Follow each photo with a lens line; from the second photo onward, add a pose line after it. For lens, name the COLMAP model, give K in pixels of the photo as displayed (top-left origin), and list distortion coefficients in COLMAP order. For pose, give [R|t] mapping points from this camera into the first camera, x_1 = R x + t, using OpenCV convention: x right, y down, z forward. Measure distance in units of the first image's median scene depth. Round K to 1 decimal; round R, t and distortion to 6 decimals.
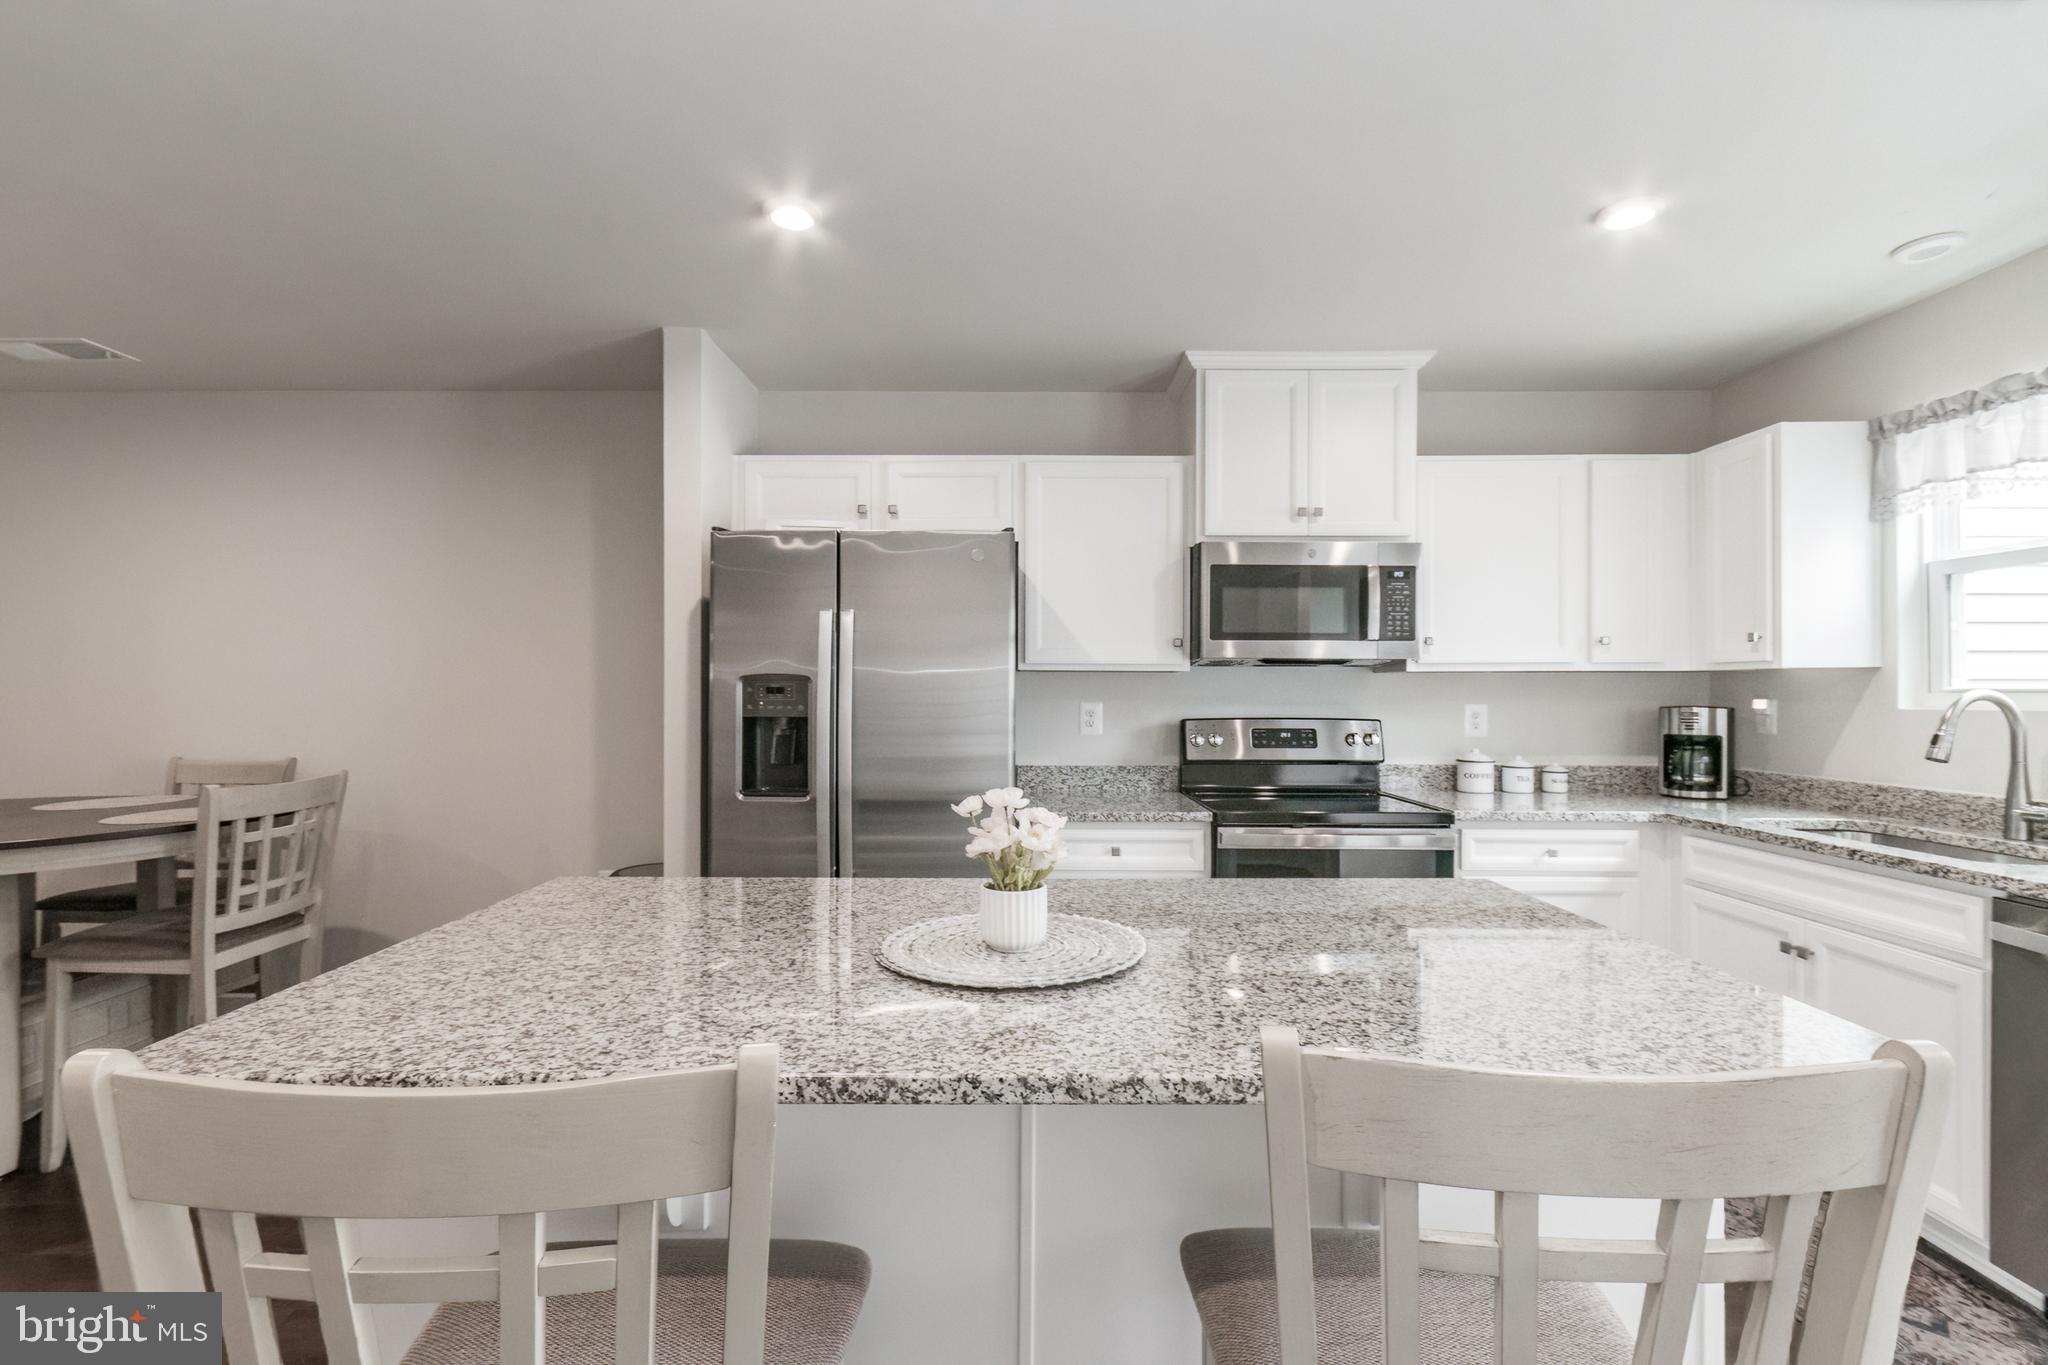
lens RADIAL K [[928.0, 0, 1021.8], [0, 928.0, 685.1], [0, 0, 1]] dist [0.006571, -0.000578]
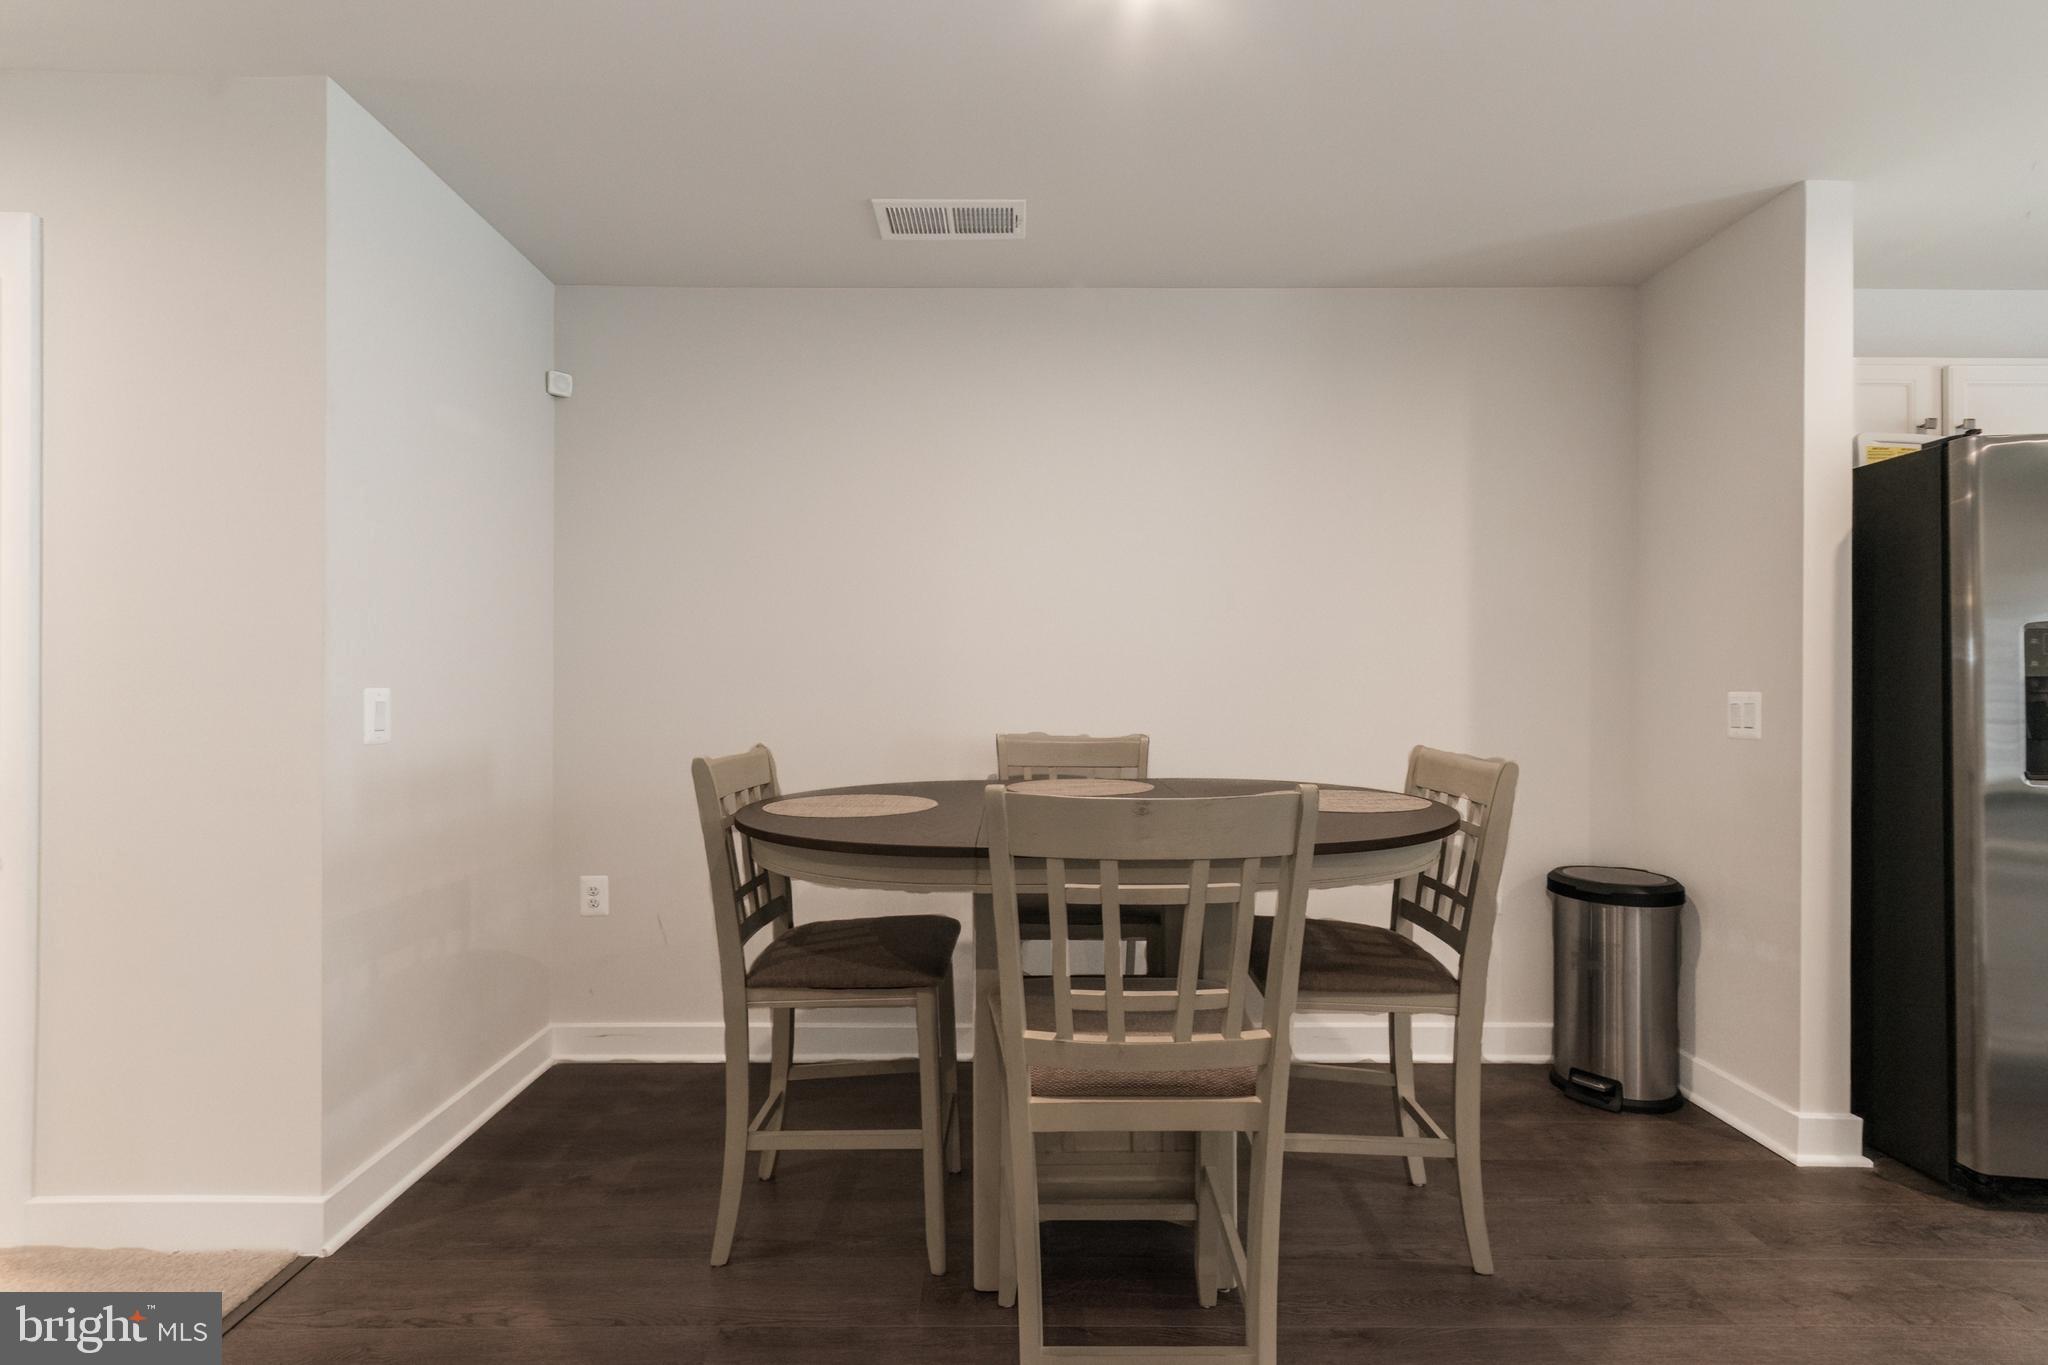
lens RADIAL K [[928.0, 0, 1014.3], [0, 928.0, 698.7], [0, 0, 1]] dist [0.006571, -0.000578]
pose [[0.999970, -0.000810, 0.007667, -0.970511], [0.000673, 0.999841, 0.017828, 0.032605], [-0.007680, -0.017822, 0.999812, 0.202766]]
